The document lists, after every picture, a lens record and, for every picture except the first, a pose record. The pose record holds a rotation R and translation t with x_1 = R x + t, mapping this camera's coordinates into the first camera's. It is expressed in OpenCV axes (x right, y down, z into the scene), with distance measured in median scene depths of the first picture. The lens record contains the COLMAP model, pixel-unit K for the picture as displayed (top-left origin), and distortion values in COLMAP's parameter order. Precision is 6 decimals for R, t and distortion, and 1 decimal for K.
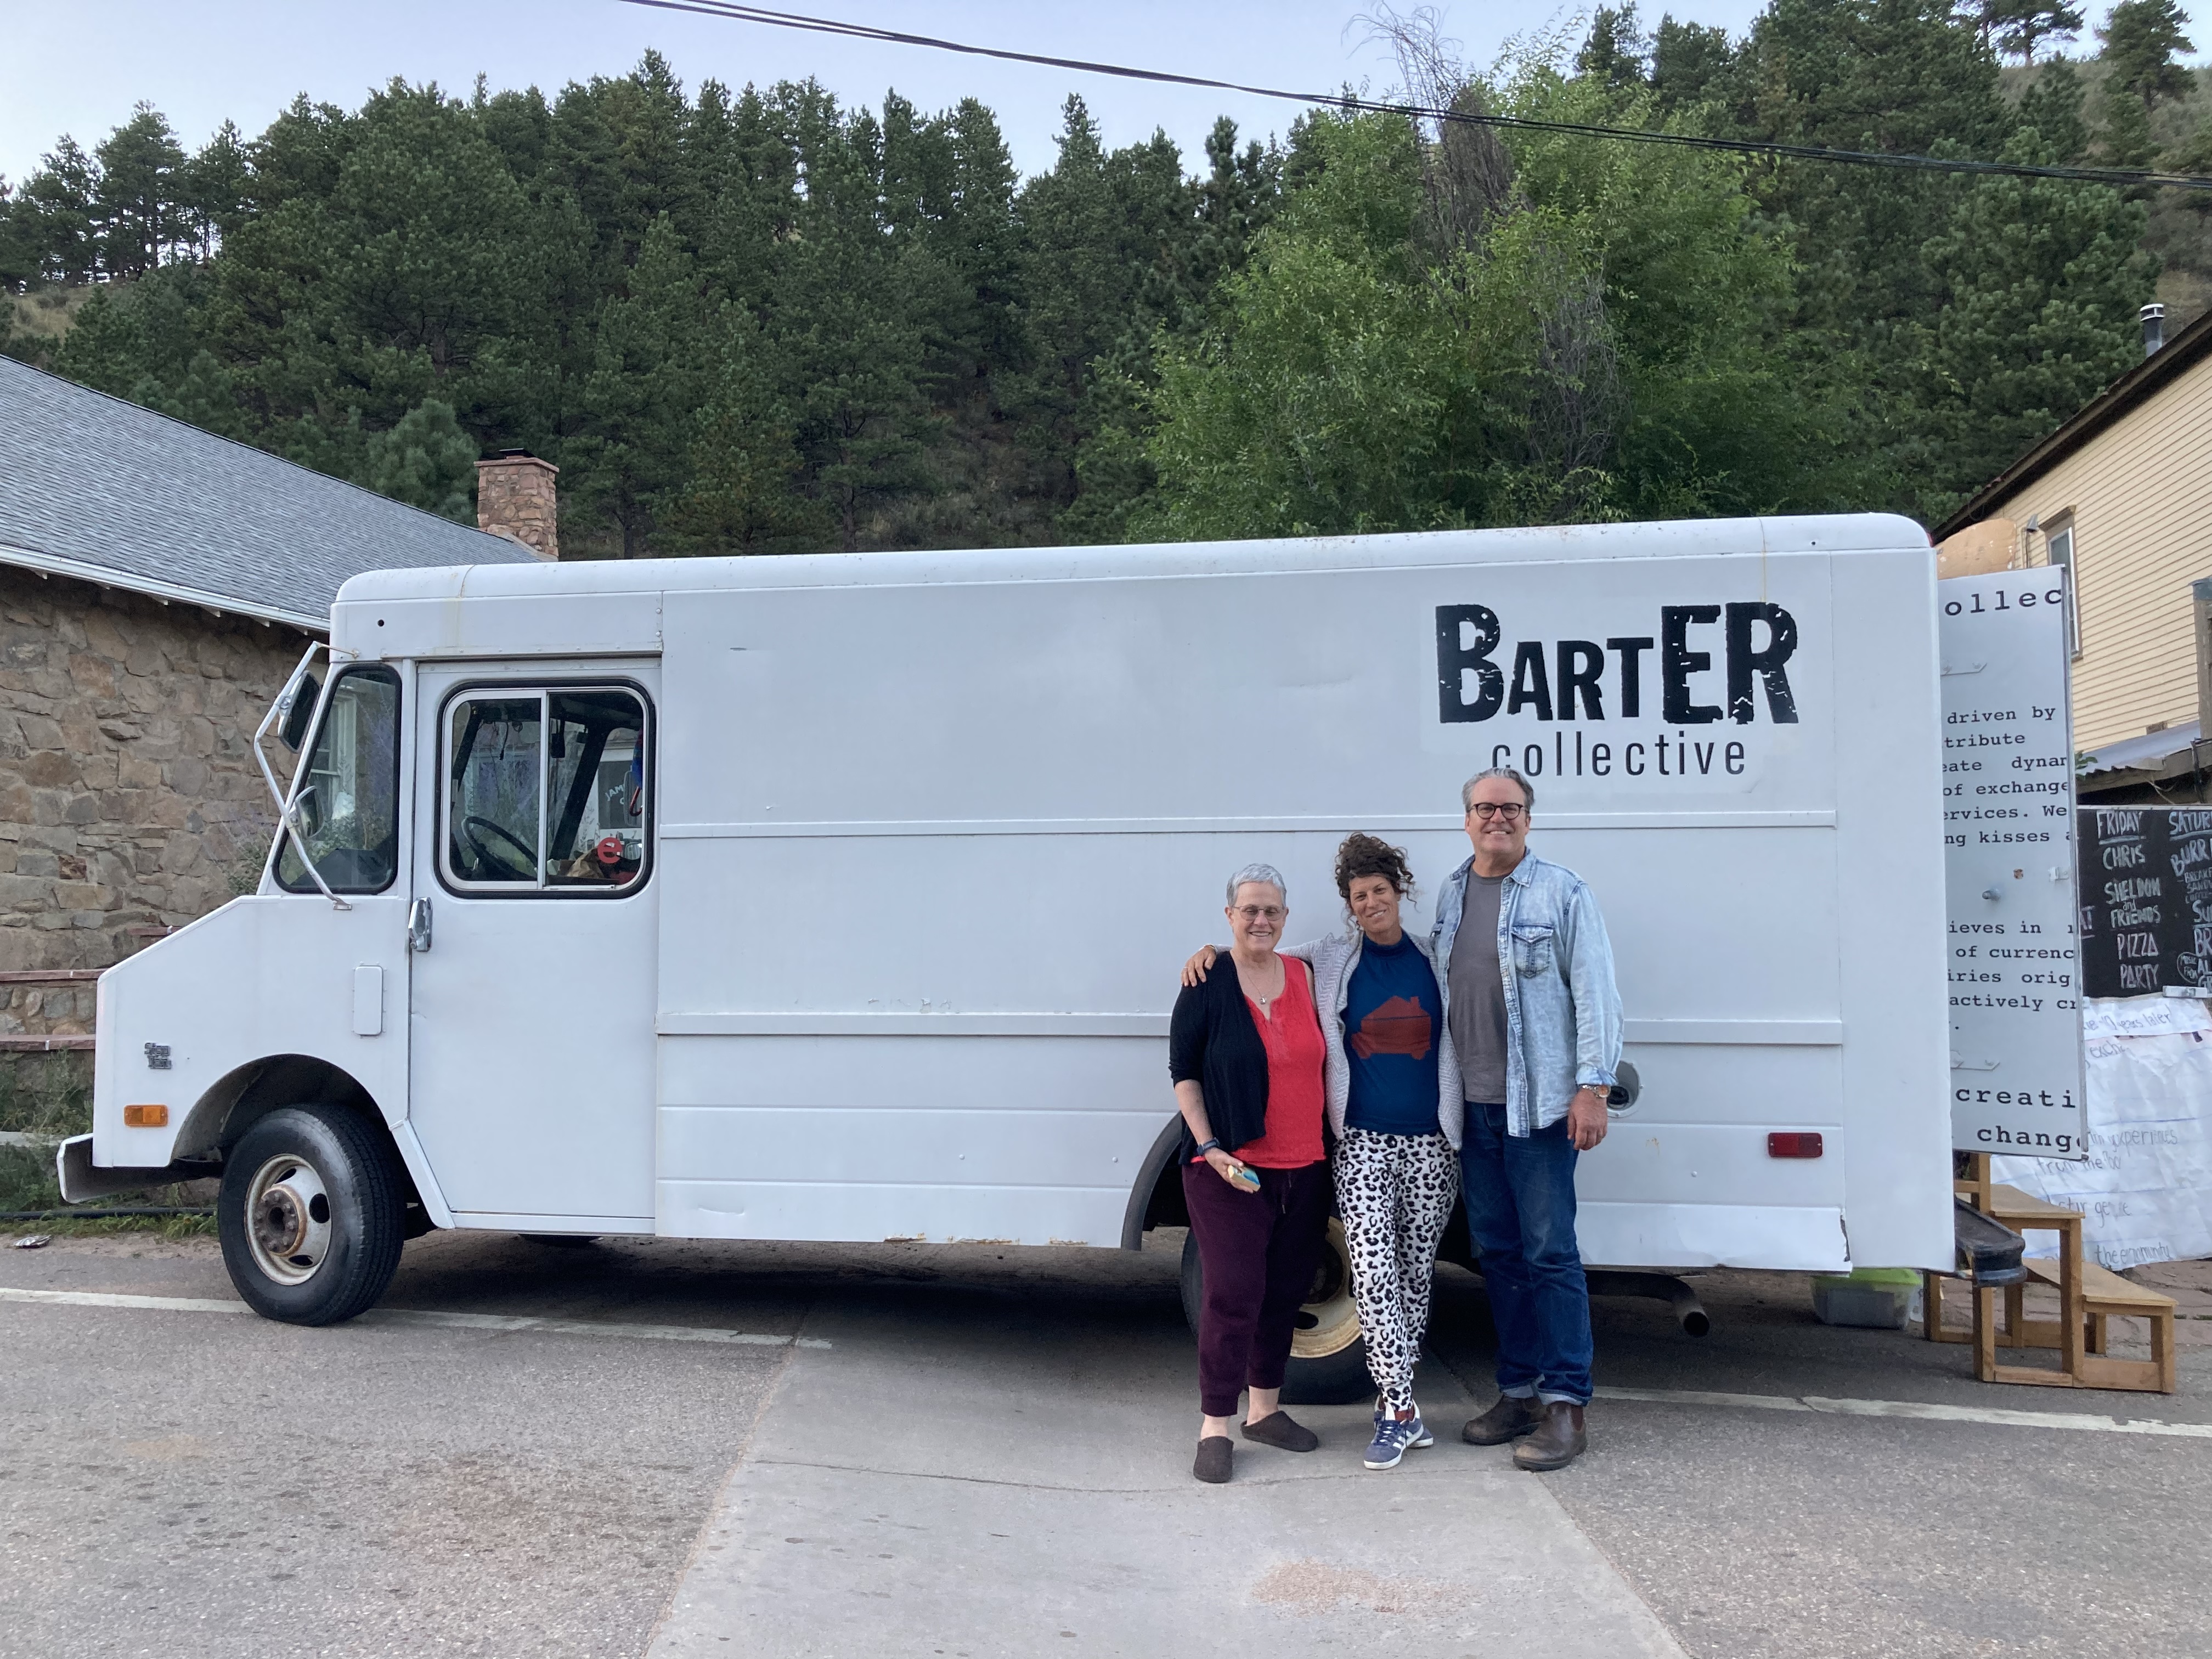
lens RADIAL K [[1816.6, 0, 1103.8], [0, 1816.6, 851.7], [0, 0, 1]] dist [0.009061, -0.021909]
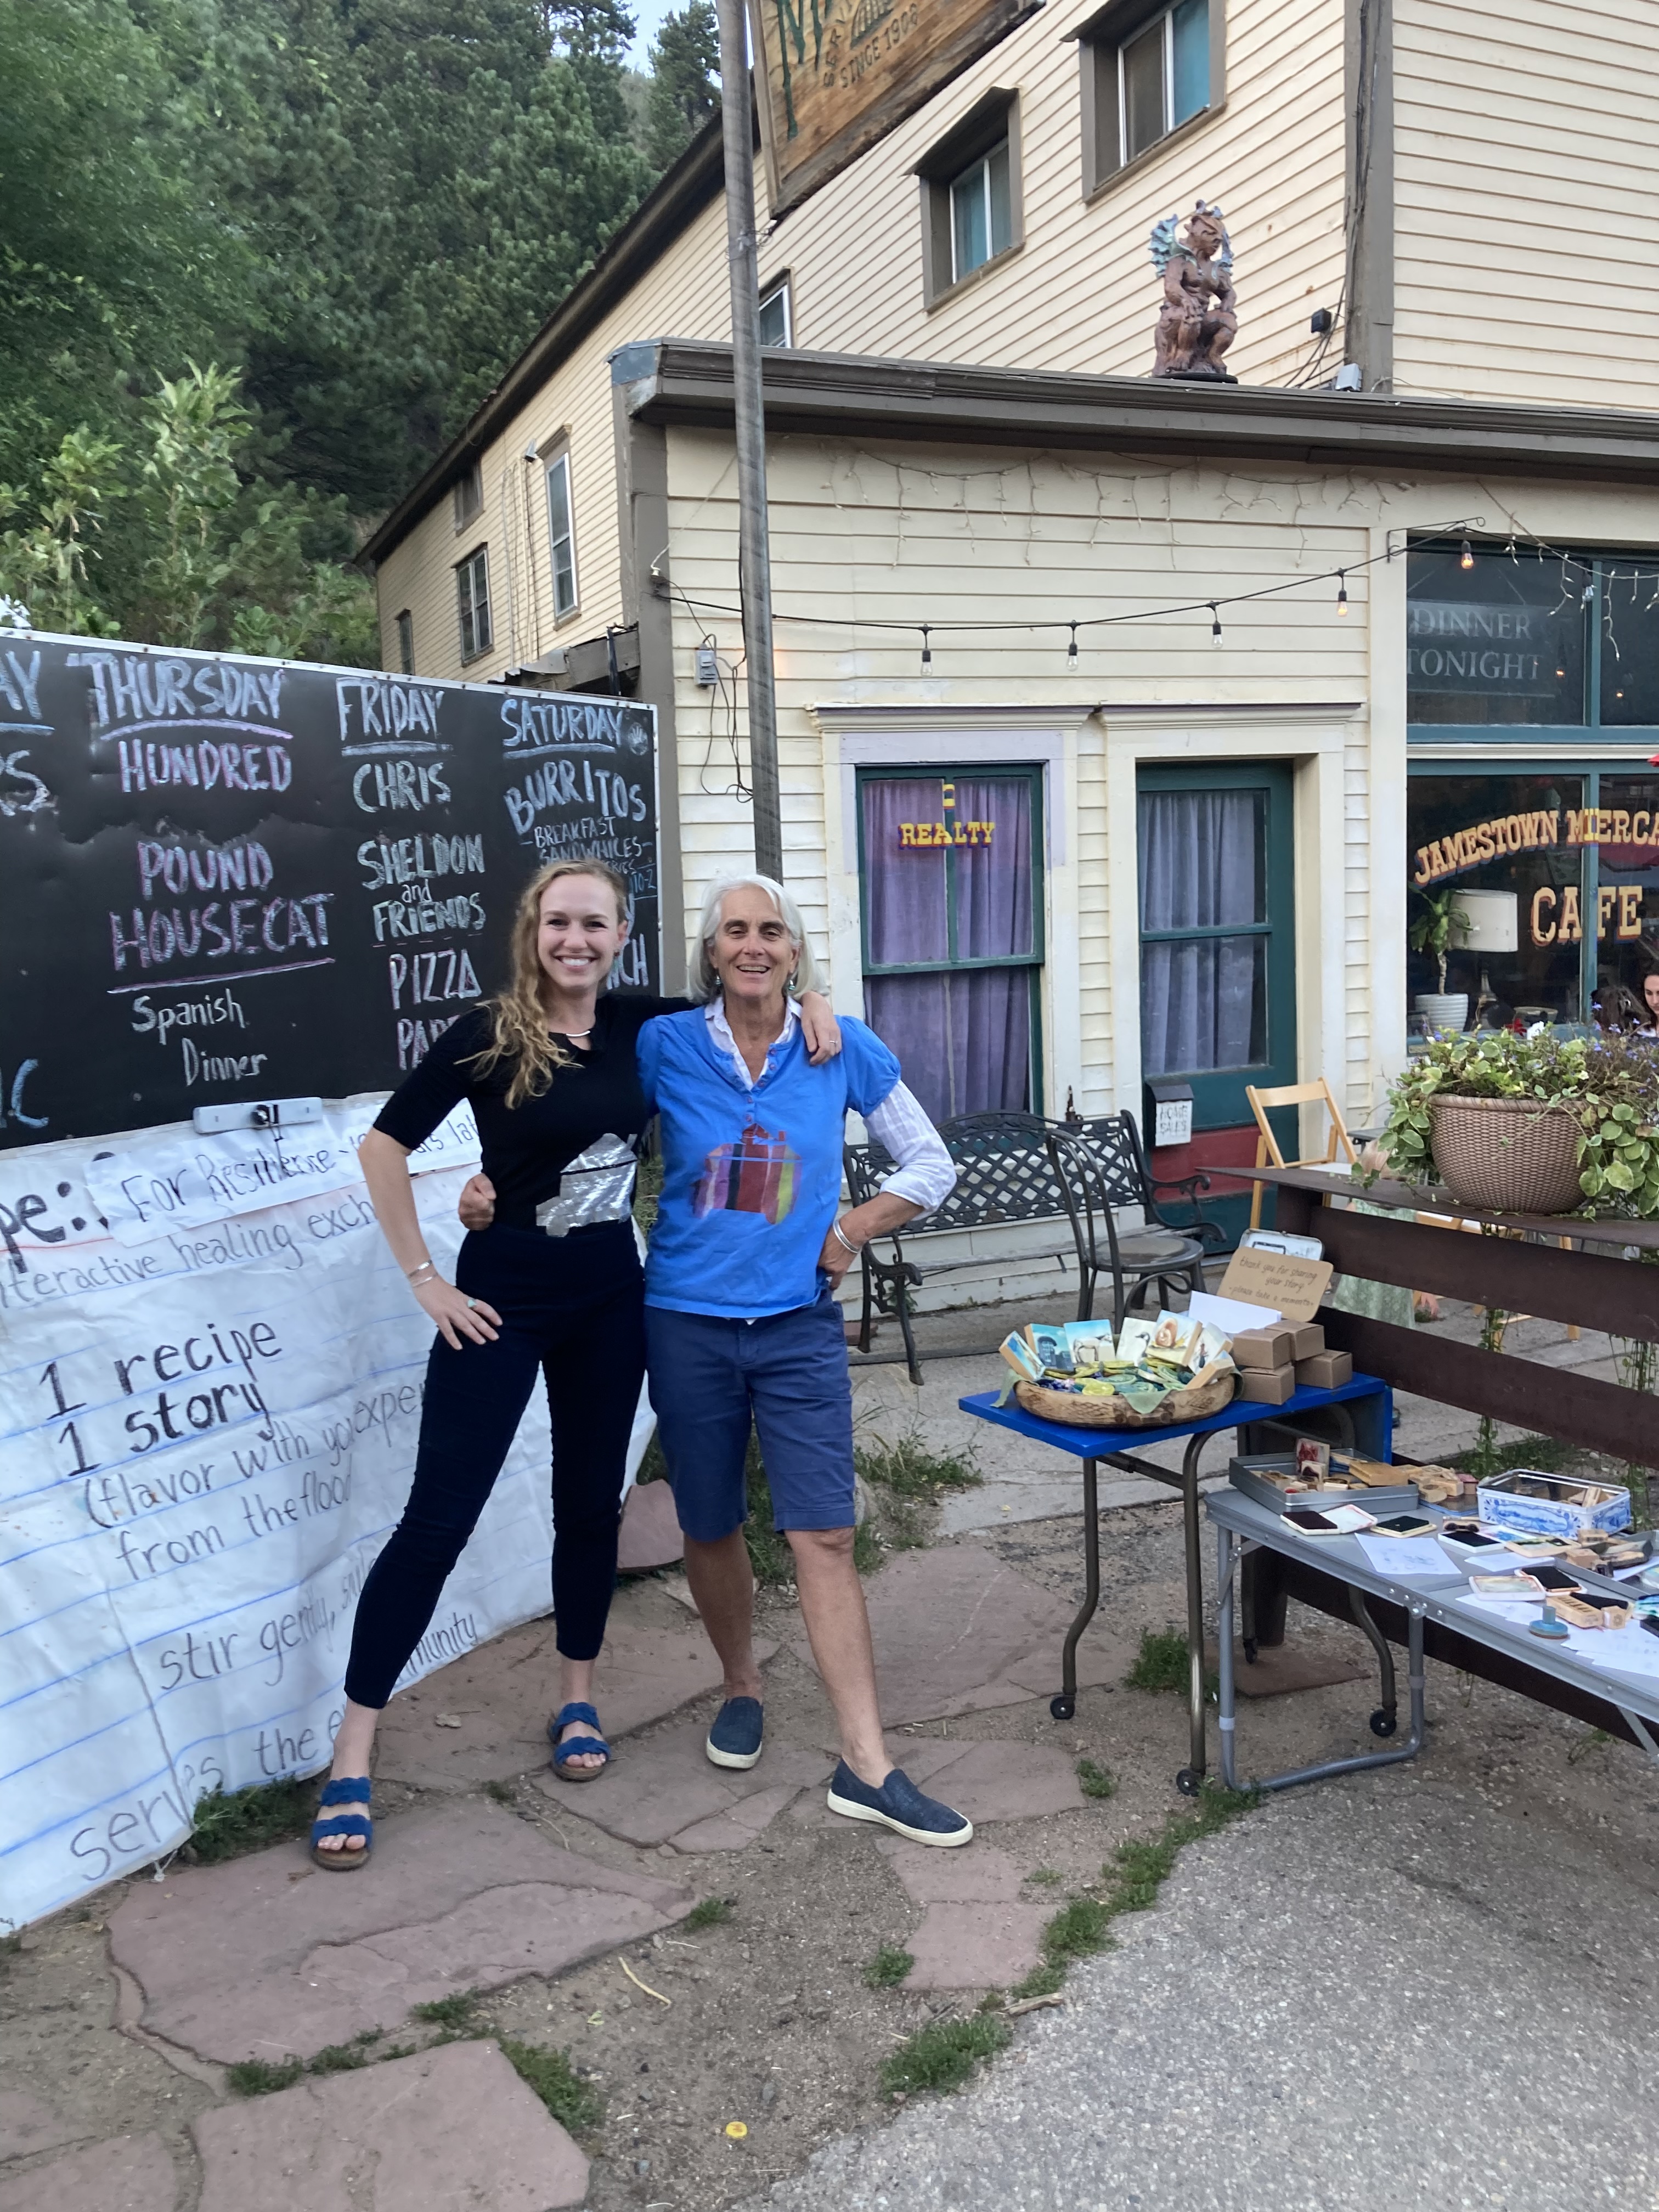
lens RADIAL K [[1816.6, 0, 834.3], [0, 1816.6, 1108.4], [0, 0, 1]] dist [0.009061, -0.021909]
pose [[0.827734, -0.069150, 0.556844, 0.071002], [-0.008494, 0.990720, 0.135655, 0.003703], [-0.561057, -0.117017, 0.819465, 0.100338]]
